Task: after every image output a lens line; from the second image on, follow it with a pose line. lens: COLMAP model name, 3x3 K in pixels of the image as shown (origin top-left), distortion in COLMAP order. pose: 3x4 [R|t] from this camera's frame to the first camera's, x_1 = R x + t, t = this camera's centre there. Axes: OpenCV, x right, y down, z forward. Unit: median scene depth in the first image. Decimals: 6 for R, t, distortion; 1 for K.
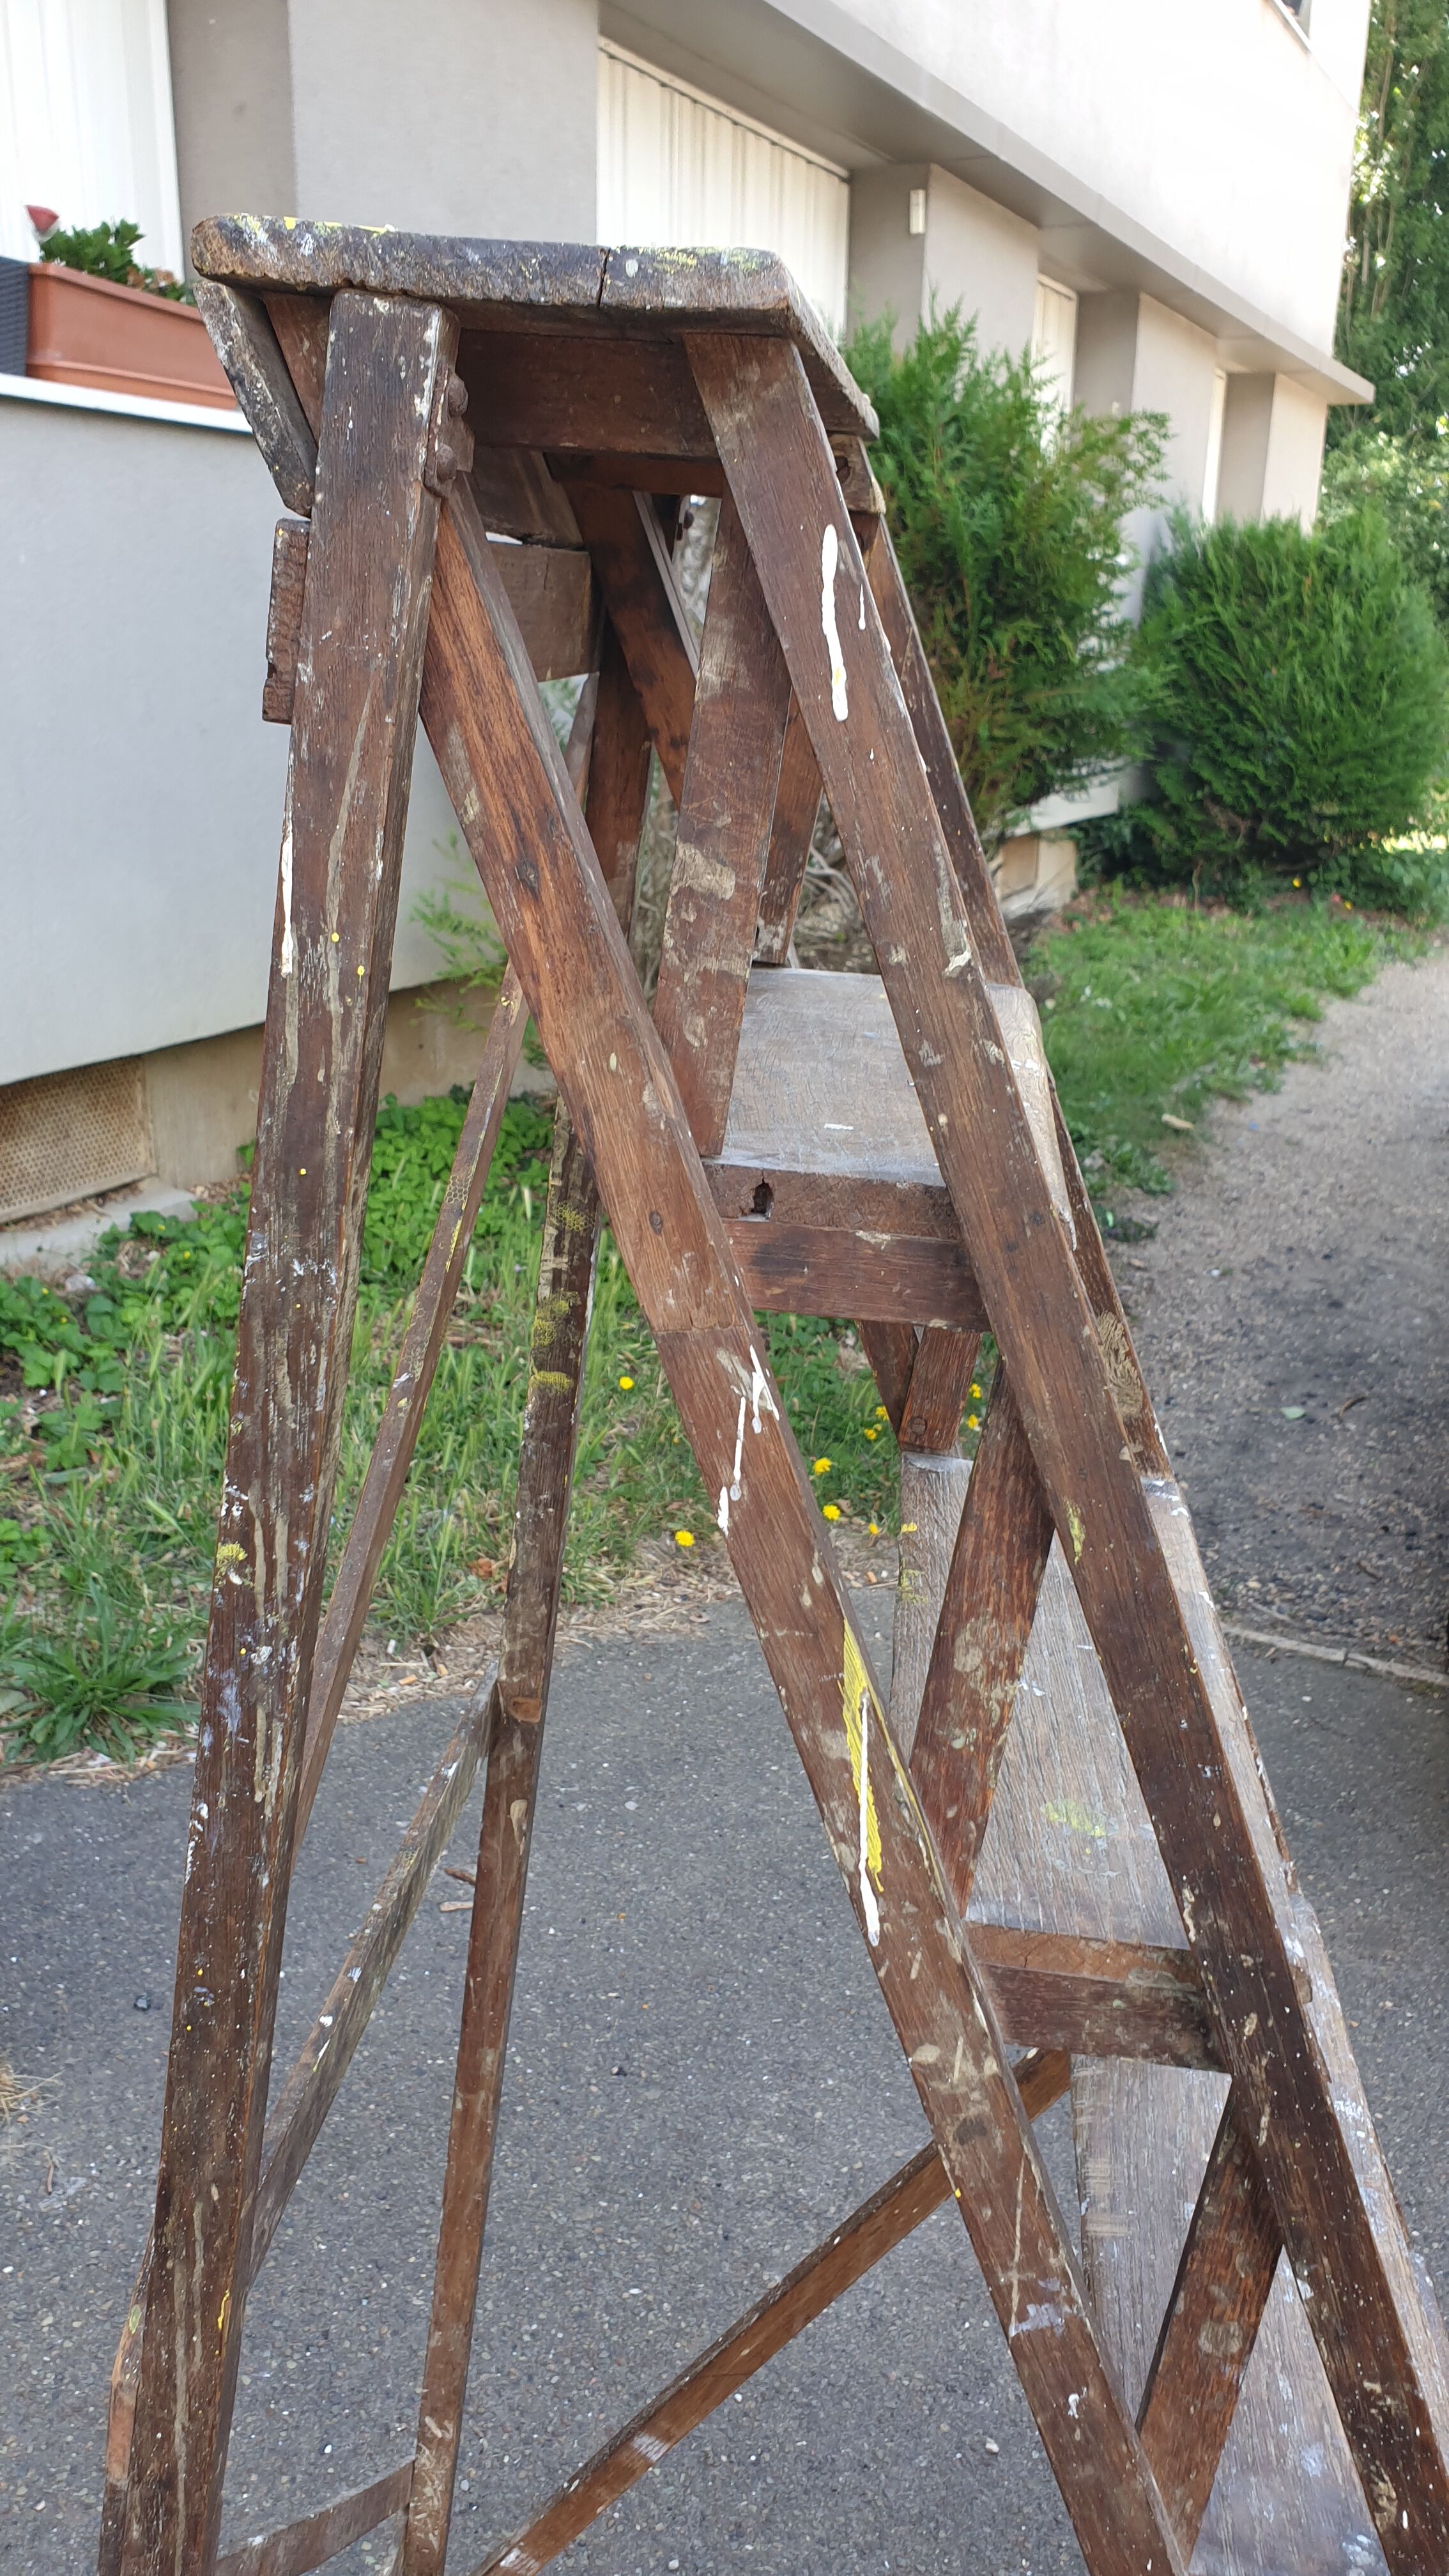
lens RADIAL K [[1992.3, 0, 653.7], [0, 1992.3, 1292.7], [0, 0, 1]] dist [0.059108, -0.102524]
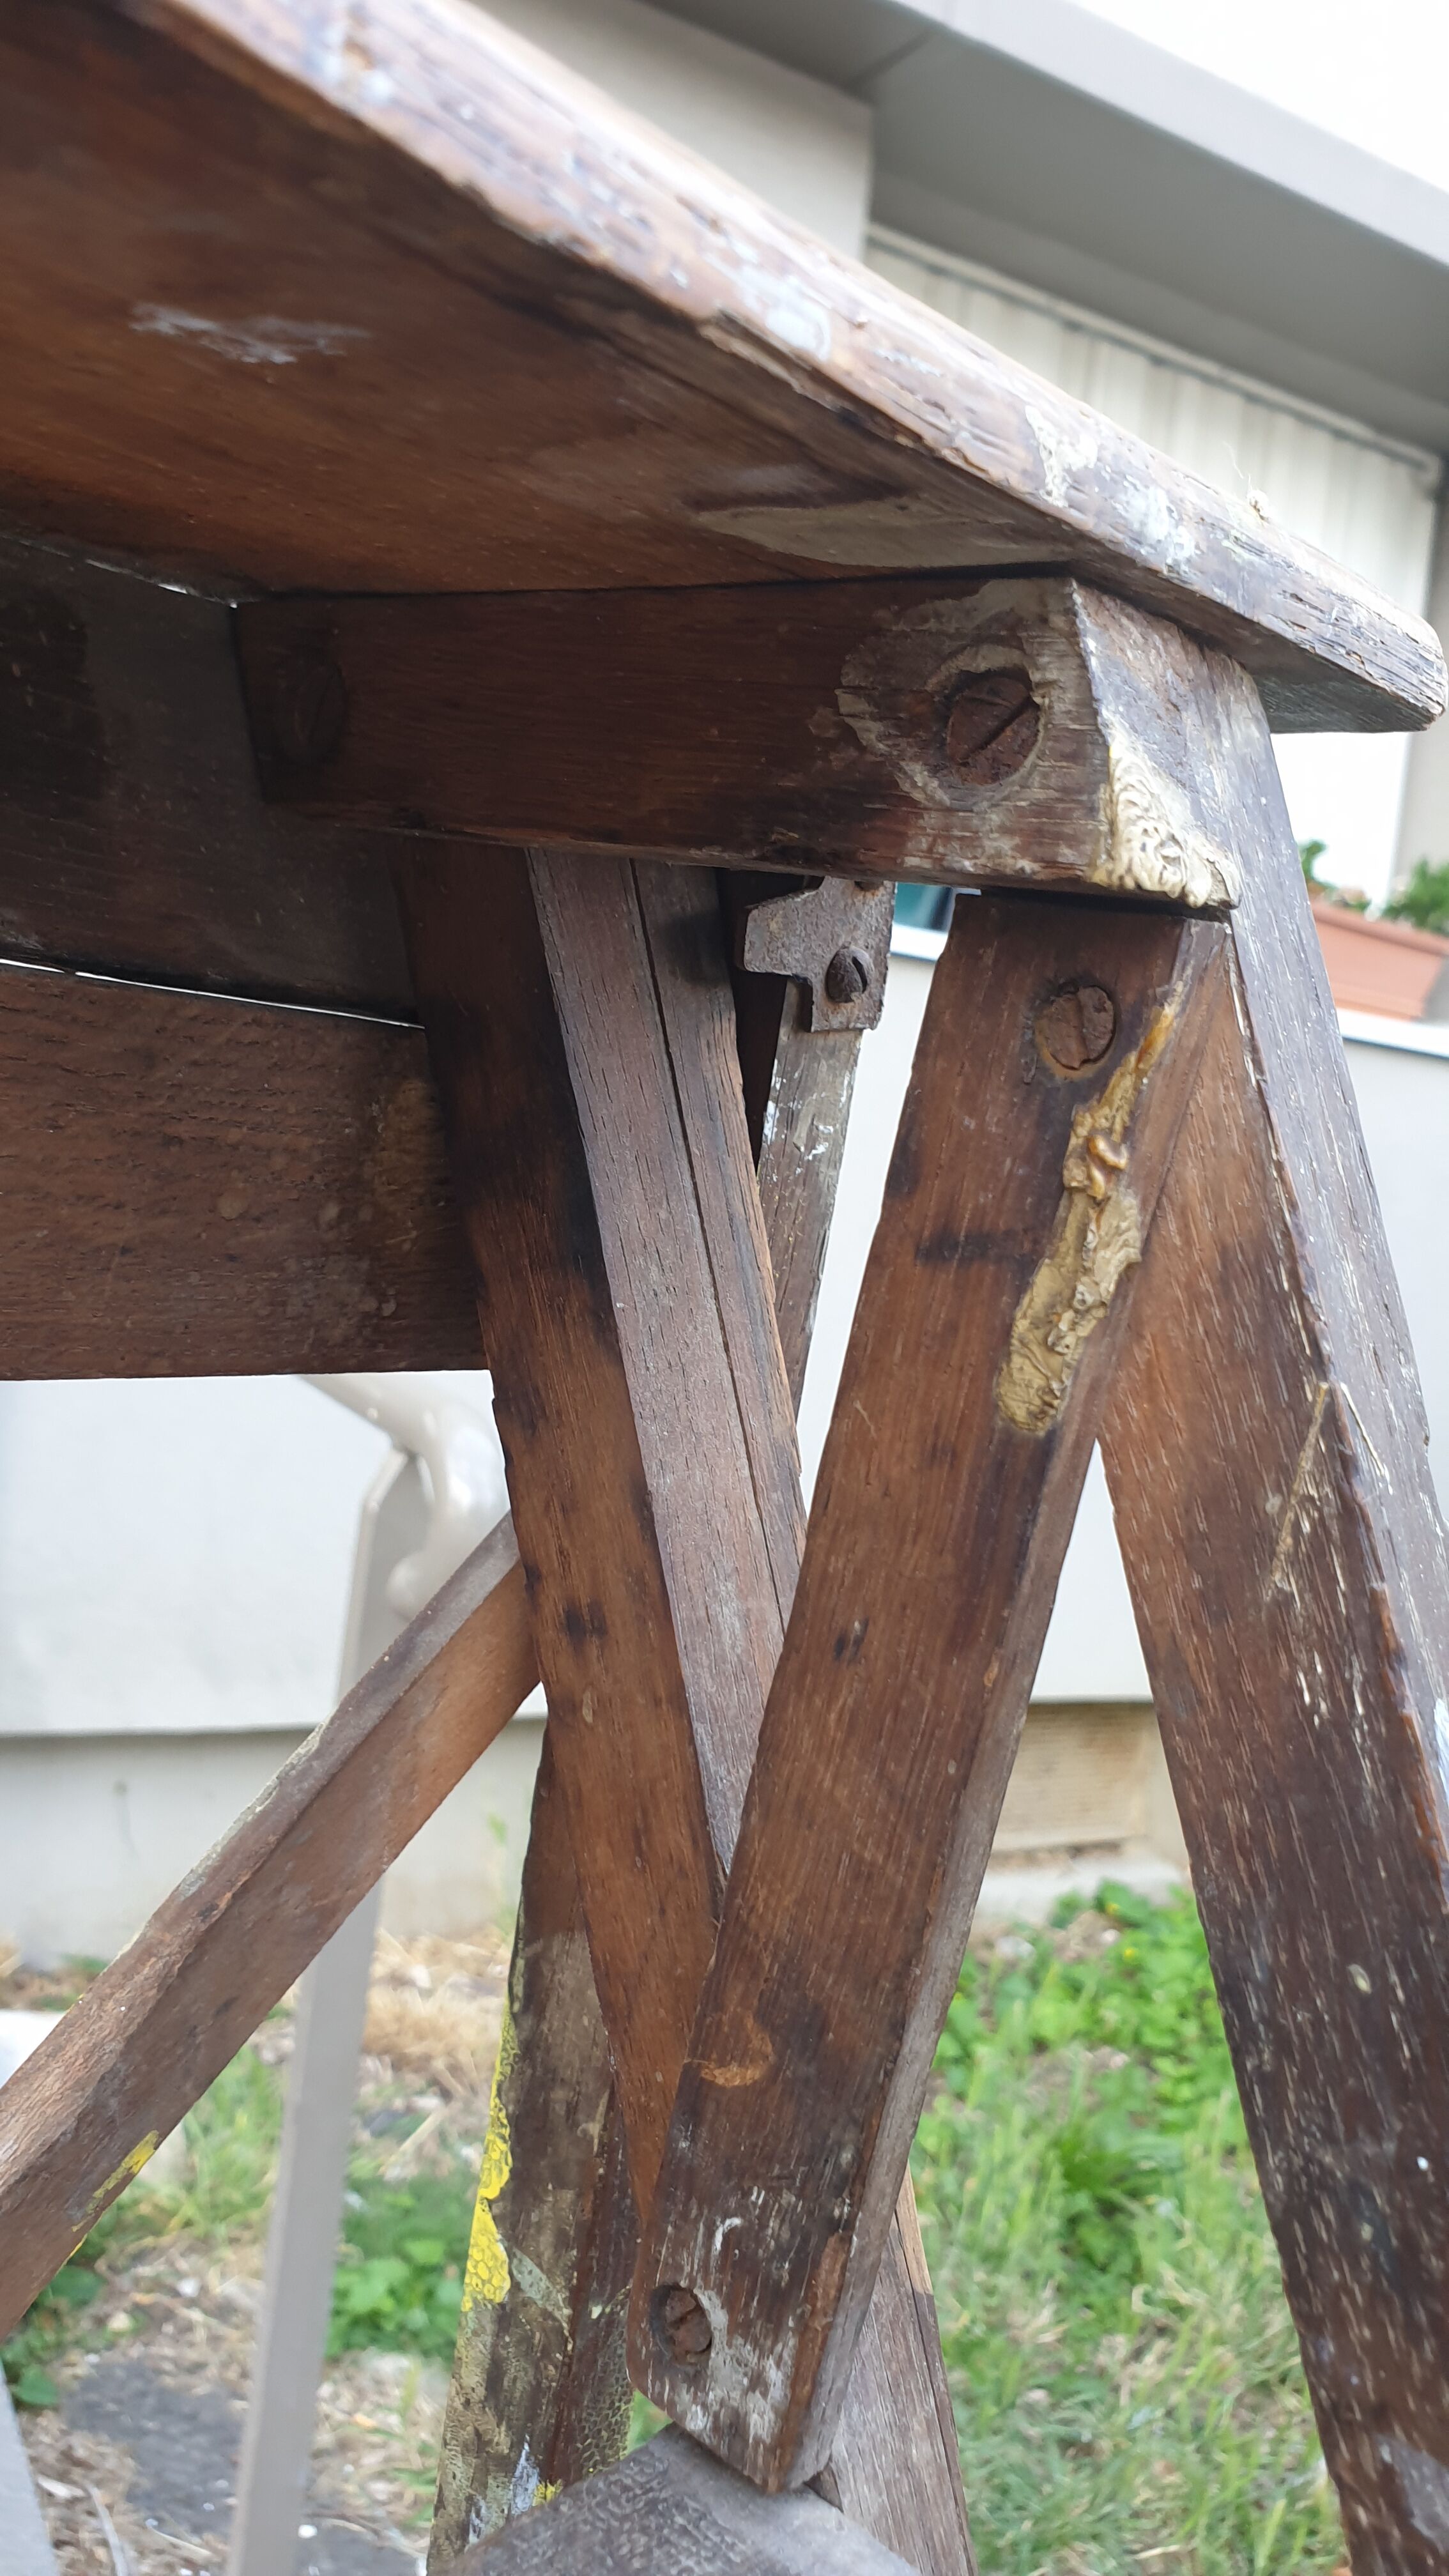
lens RADIAL K [[1985.5, 0, 724.5], [0, 1985.5, 1288.0], [0, 0, 1]] dist [-0.038340, 0.097969]
pose [[0.827316, 0.121365, -0.548470, 0.041244], [-0.275604, 0.938486, -0.208055, -0.062988], [0.489480, 0.323288, 0.809873, 0.177238]]
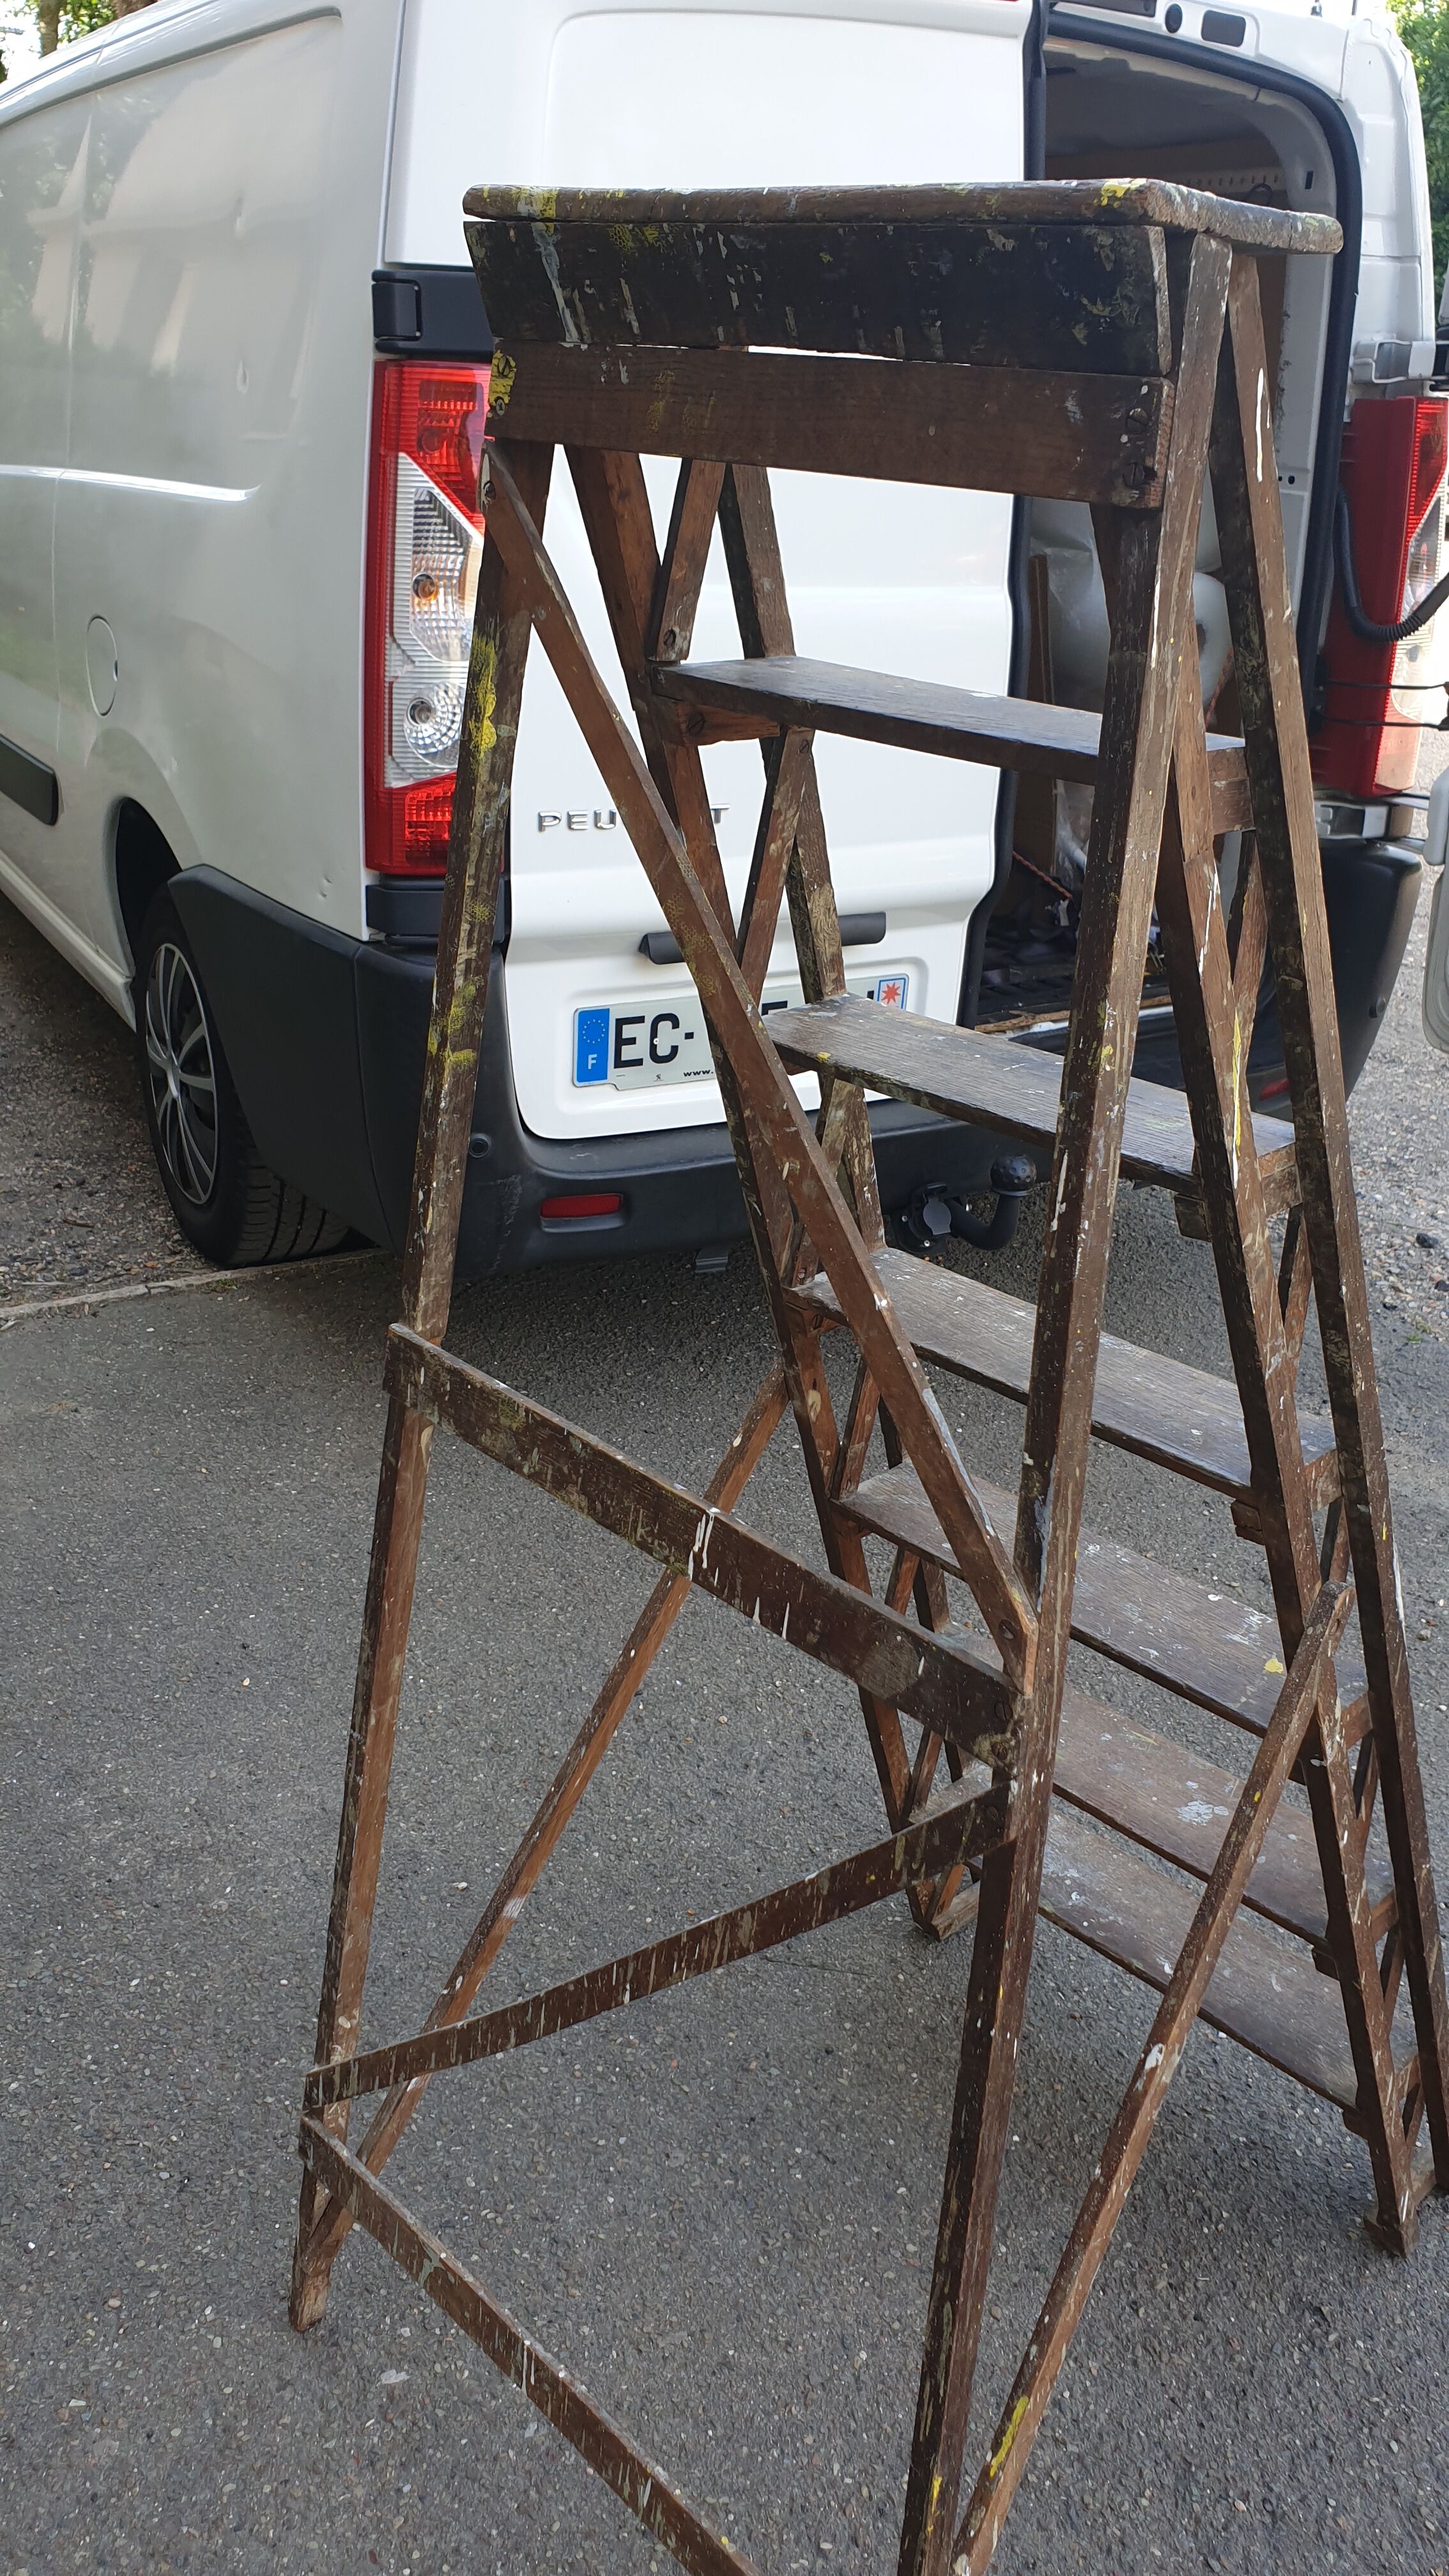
lens RADIAL K [[2009.7, 0, 694.6], [0, 2009.7, 1302.8], [0, 0, 1]] dist [-0.042169, 0.106203]
pose [[0.617359, -0.361190, 0.698862, -0.245642], [0.247397, 0.932435, 0.263362, -0.028664], [-0.746768, 0.010307, 0.665005, 0.029923]]
